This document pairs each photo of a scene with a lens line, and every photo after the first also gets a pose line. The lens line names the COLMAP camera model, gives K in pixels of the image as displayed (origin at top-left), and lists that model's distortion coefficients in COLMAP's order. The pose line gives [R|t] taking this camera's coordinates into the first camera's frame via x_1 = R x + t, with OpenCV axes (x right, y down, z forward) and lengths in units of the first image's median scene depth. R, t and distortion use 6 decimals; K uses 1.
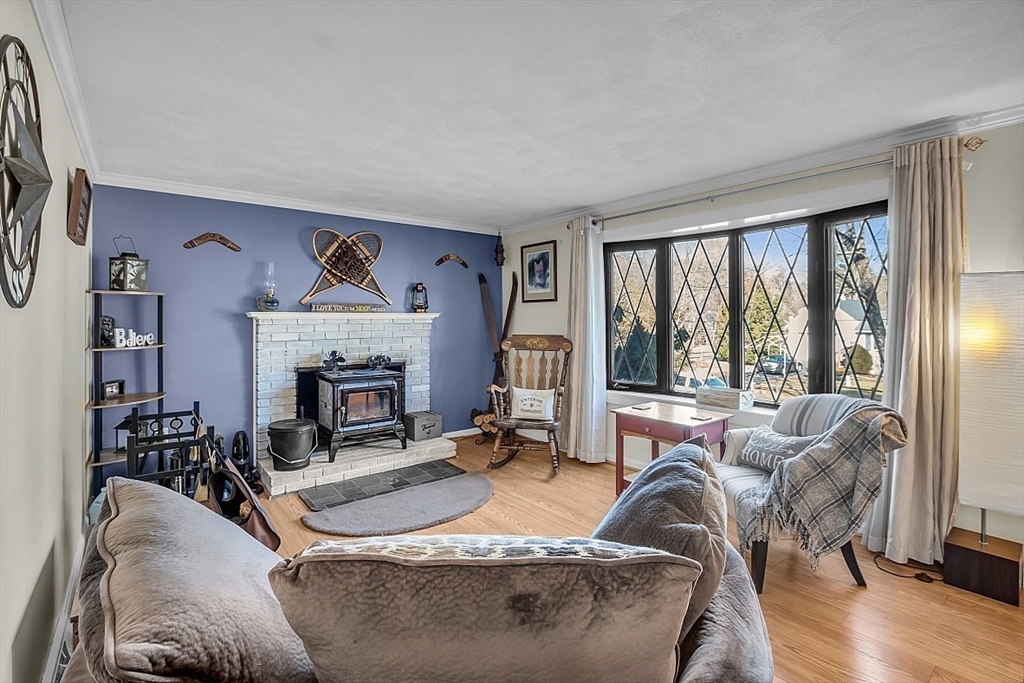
lens RADIAL K [[474.2, 0, 520.0], [0, 474.2, 314.0], [0, 0, 1]] dist [-0.019020, 0.004028]
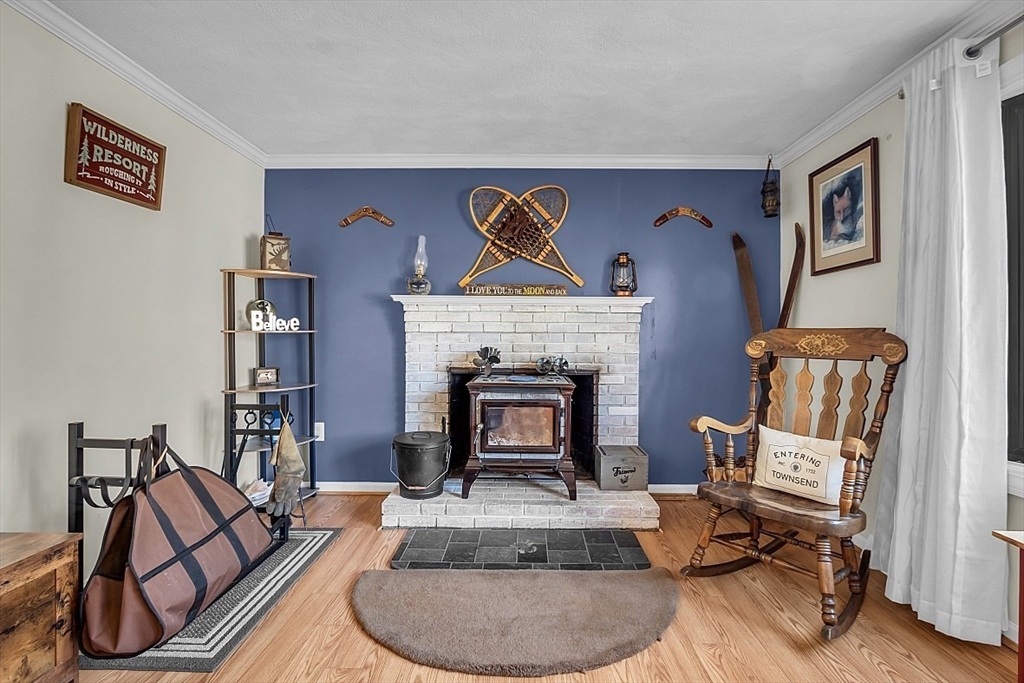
lens RADIAL K [[474.2, 0, 520.8], [0, 474.2, 336.6], [0, 0, 1]] dist [-0.019020, 0.004028]
pose [[0.768438, 0.005969, -0.639896, 0.119144], [-0.003204, 0.999980, 0.005480, 0.056041], [0.639916, -0.002161, 0.768442, 0.450784]]
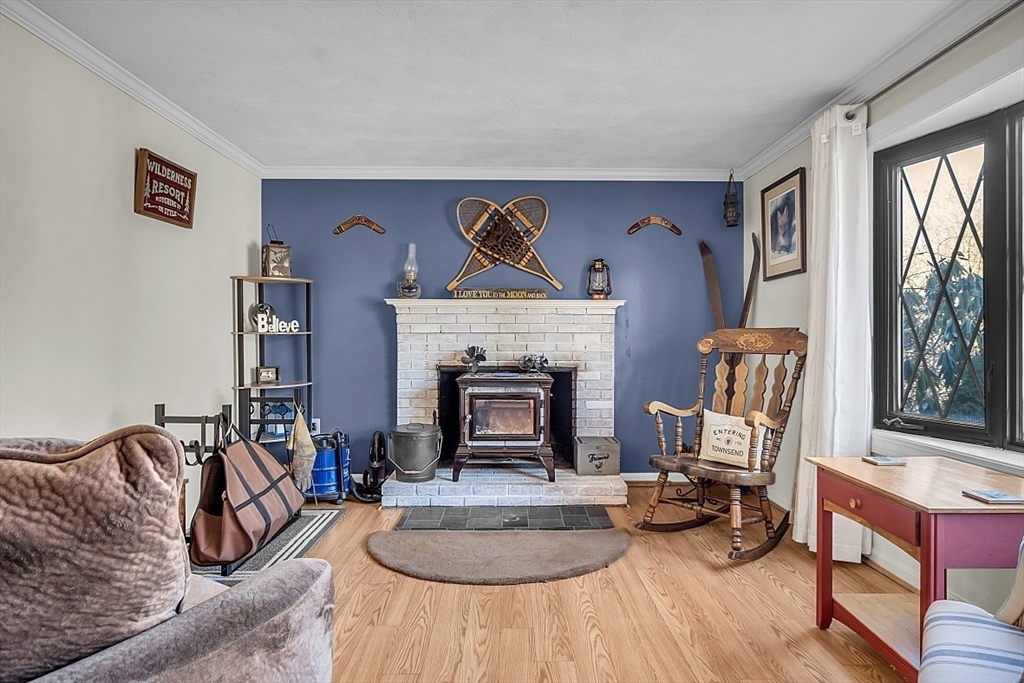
lens RADIAL K [[581.3, 0, 523.1], [0, 581.3, 338.7], [0, 0, 1]] dist [-0.021661, 0.013545]
pose [[0.787098, 0.002465, -0.616823, 0.279255], [0.001465, 0.999982, 0.005866, 0.057825], [0.616826, -0.005521, 0.787080, 0.261521]]
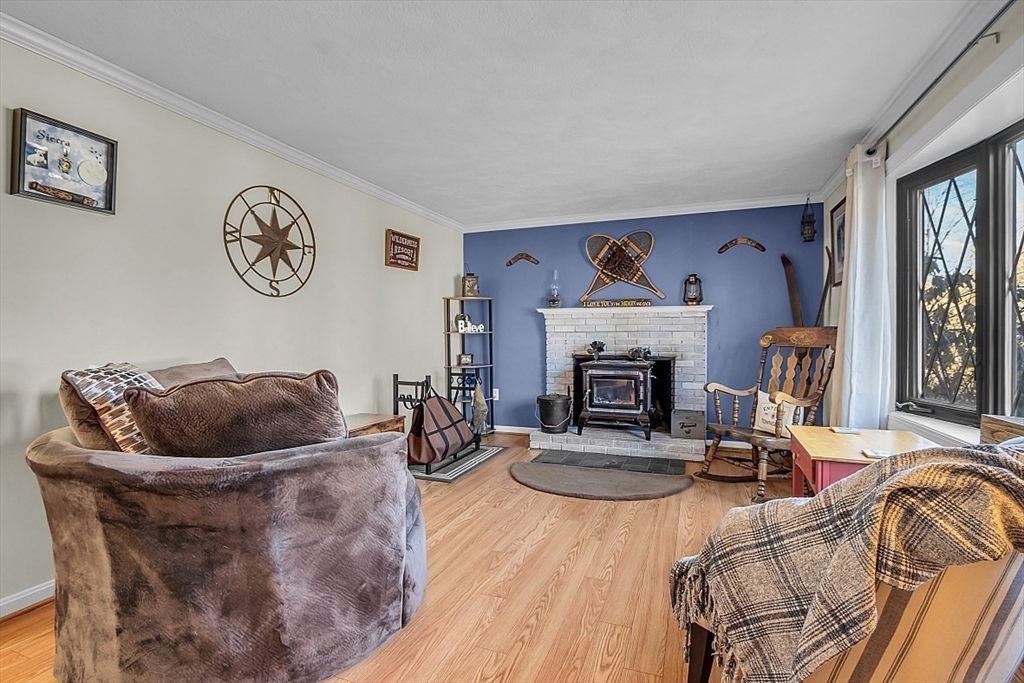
lens RADIAL K [[474.2, 0, 523.5], [0, 474.2, 336.9], [0, 0, 1]] dist [-0.019020, 0.004028]
pose [[0.503092, 0.004487, -0.864221, 0.492788], [0.008402, 0.999914, 0.010082, 0.053307], [0.864192, -0.012334, 0.503010, 0.267187]]
